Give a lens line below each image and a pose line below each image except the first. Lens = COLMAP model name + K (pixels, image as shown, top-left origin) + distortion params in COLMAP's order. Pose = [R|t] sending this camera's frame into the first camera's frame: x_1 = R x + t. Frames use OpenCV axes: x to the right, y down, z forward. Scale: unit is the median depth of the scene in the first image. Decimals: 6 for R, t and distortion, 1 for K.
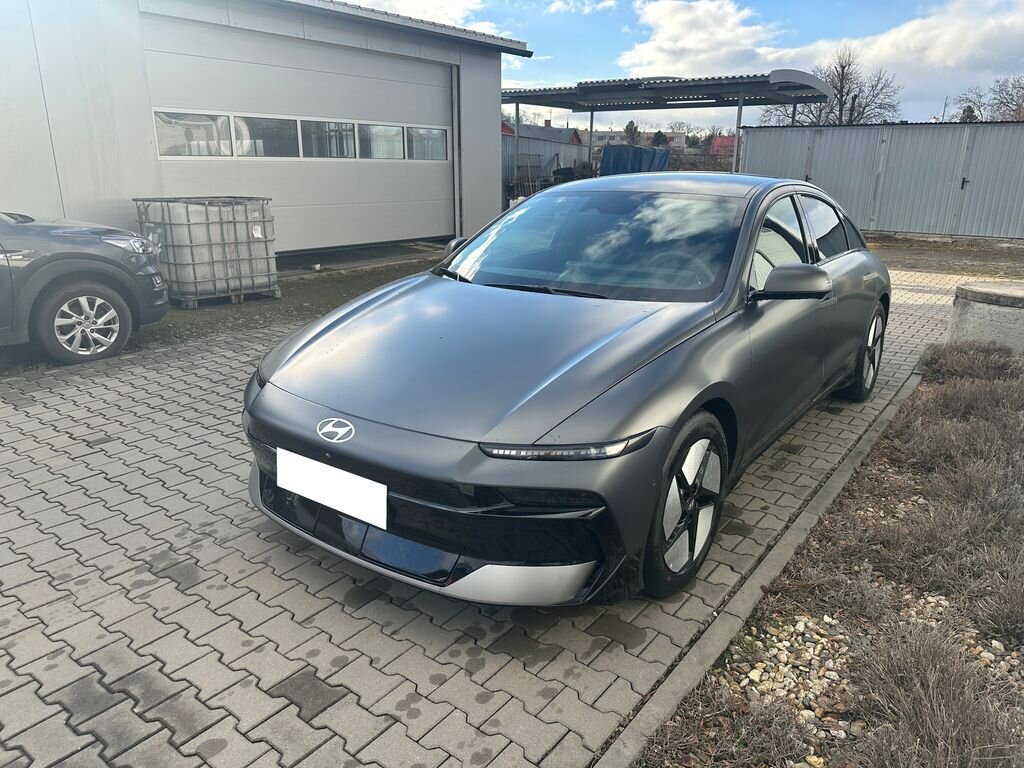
lens RADIAL K [[718.1, 0, 502.1], [0, 718.1, 384.3], [0, 0, 1]] dist [0.026839, -0.038217]
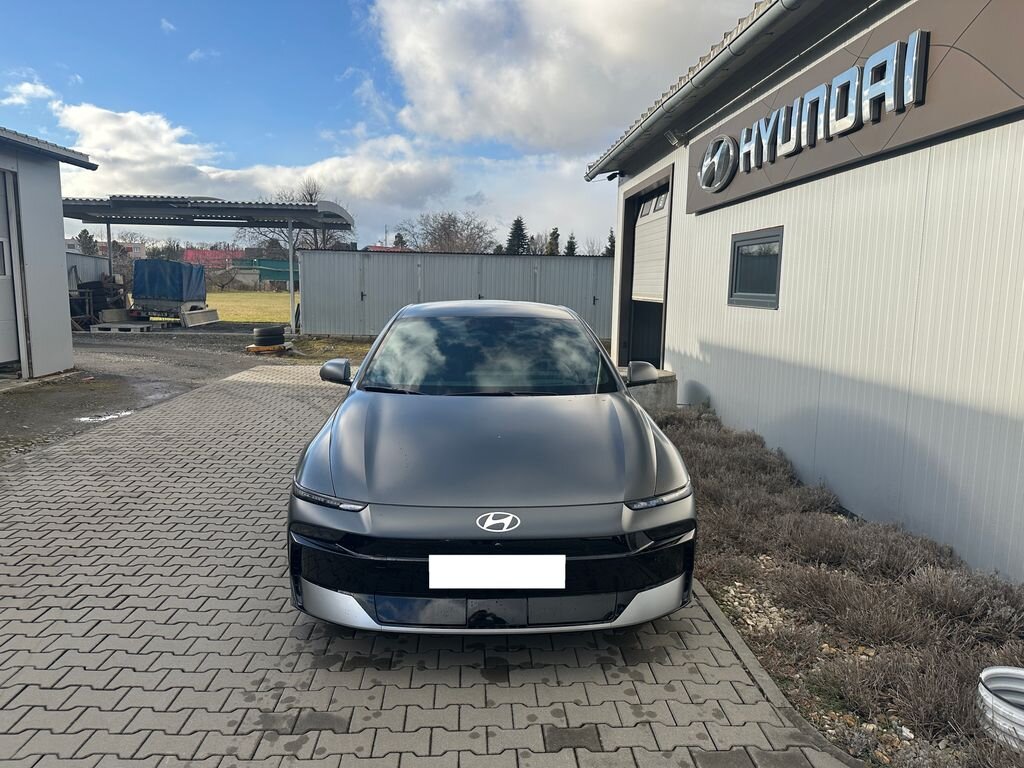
lens RADIAL K [[718.1, 0, 503.4], [0, 718.1, 389.0], [0, 0, 1]] dist [0.026839, -0.038217]
pose [[0.765486, -0.086677, 0.637588, -0.442310], [0.175817, 0.981354, -0.077674, -0.028211], [-0.618967, 0.171557, 0.766451, 0.022444]]
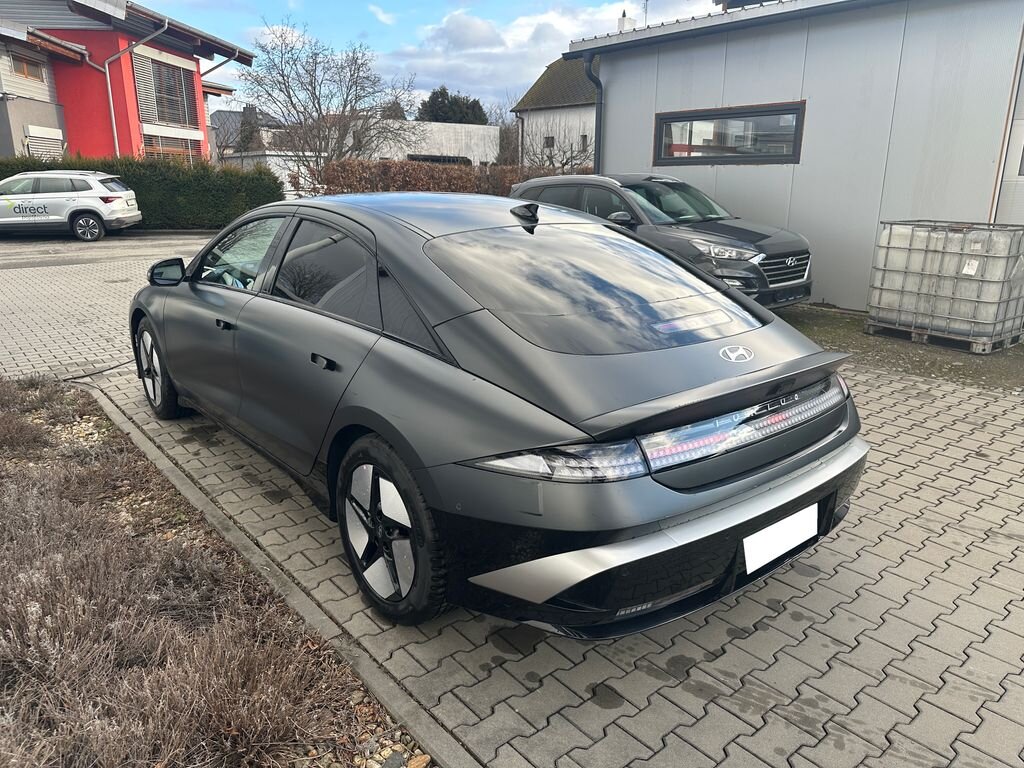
lens RADIAL K [[718.1, 0, 513.3], [0, 718.1, 384.1], [0, 0, 1]] dist [0.026839, -0.038217]
pose [[-0.215462, 0.261054, -0.940971, 0.895947], [-0.288626, 0.903527, 0.316755, -0.317565], [0.932883, 0.339838, -0.119329, 1.042030]]
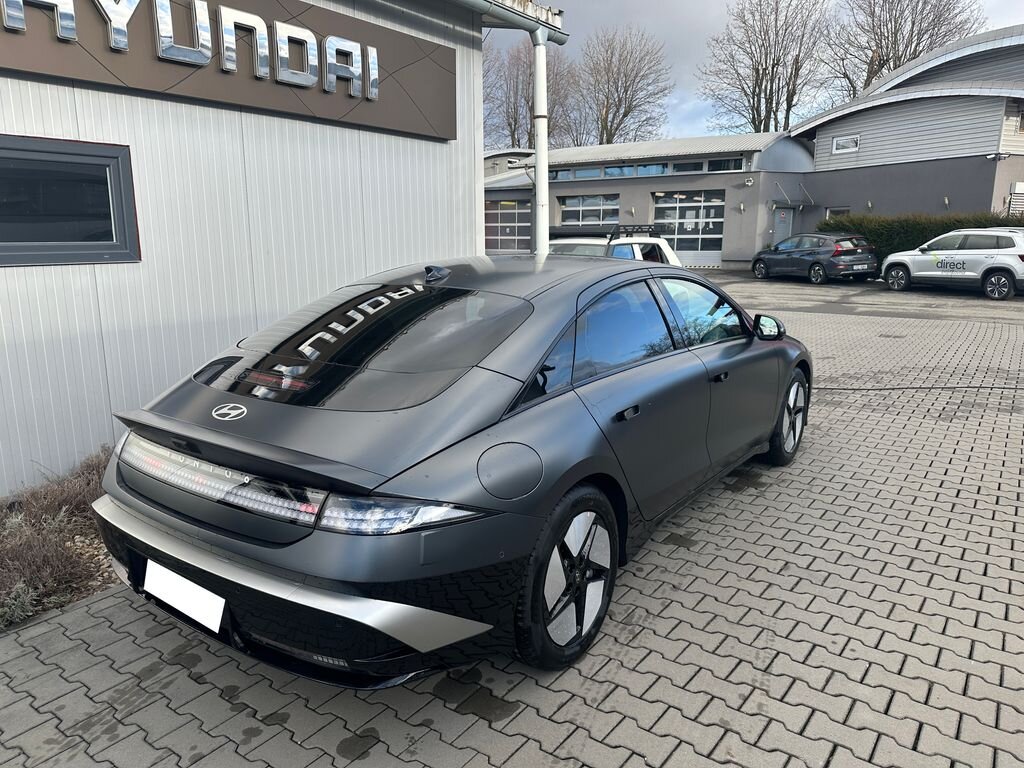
lens RADIAL K [[718.1, 0, 507.6], [0, 718.1, 385.3], [0, 0, 1]] dist [0.026839, -0.038217]
pose [[-0.999545, 0.002143, -0.030085, 0.264435], [-0.012629, 0.876078, 0.482005, -0.476431], [0.027390, 0.482165, -0.875652, 1.522504]]
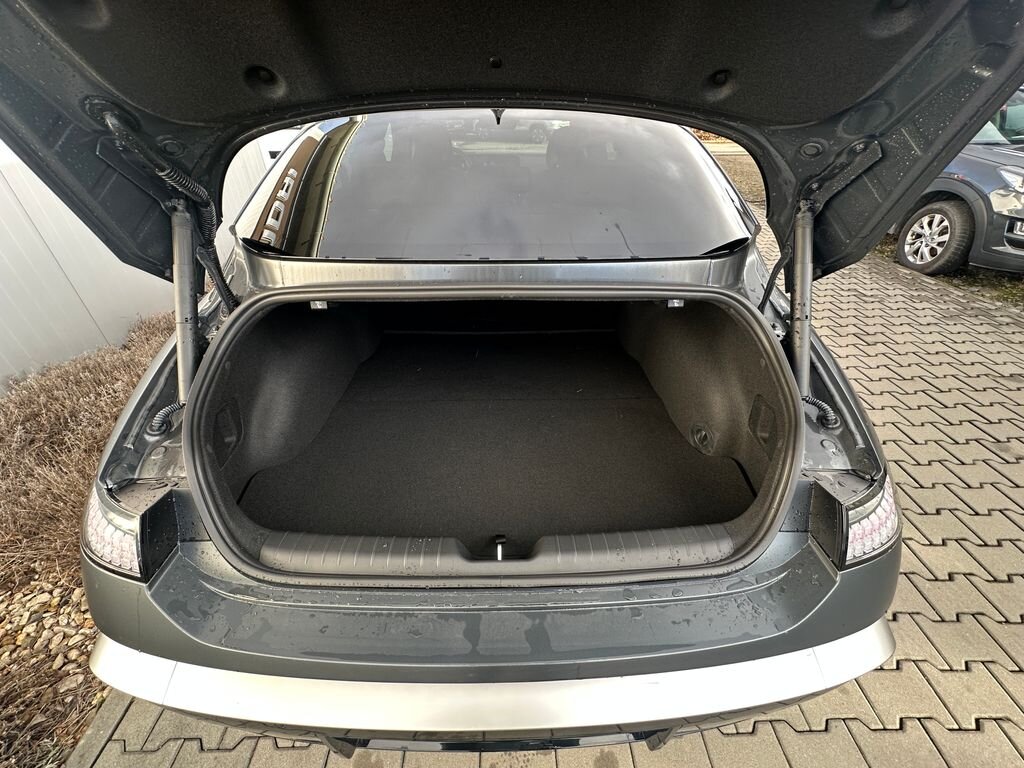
lens RADIAL K [[409.5, 0, 510.7], [0, 409.5, 386.1], [0, 0, 1]] dist [-0.003668, 0.000792]
pose [[-0.779707, 0.351106, -0.518441, 0.487795], [-0.188633, 0.657807, 0.729183, -0.323731], [0.597055, 0.666344, -0.446667, 1.162849]]
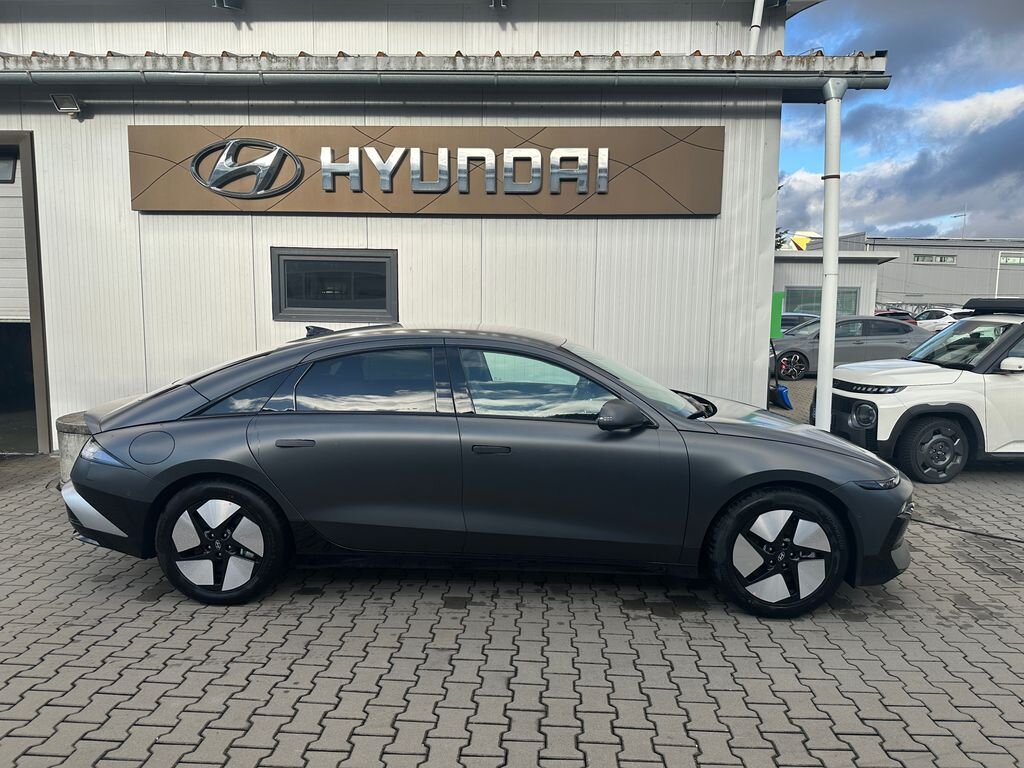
lens RADIAL K [[718.1, 0, 509.7], [0, 718.1, 384.5], [0, 0, 1]] dist [0.026839, -0.038217]
pose [[-0.579076, -0.101484, 0.808933, -0.550806], [0.225446, 0.933599, 0.278510, -0.395220], [-0.783483, 0.343649, -0.517745, 1.227879]]
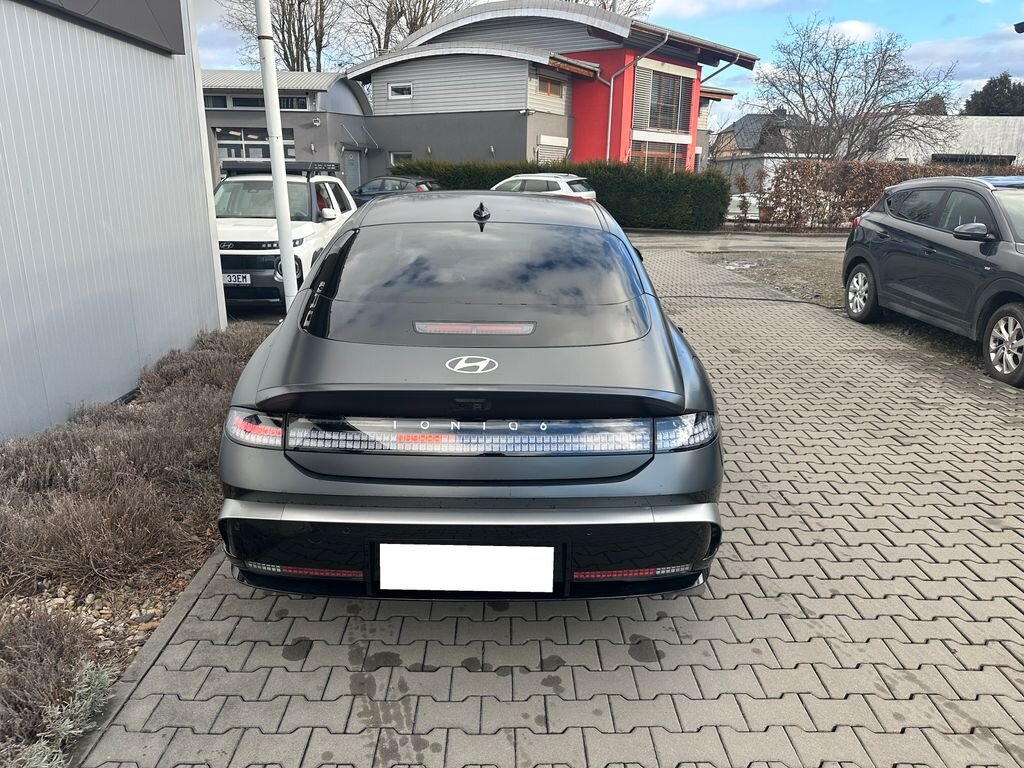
lens RADIAL K [[718.1, 0, 507.3], [0, 718.1, 390.4], [0, 0, 1]] dist [0.026839, -0.038217]
pose [[-0.788846, 0.160280, -0.593324, 0.669417], [-0.193343, 0.851662, 0.487124, -0.428924], [0.583388, 0.498981, -0.640841, 1.405391]]
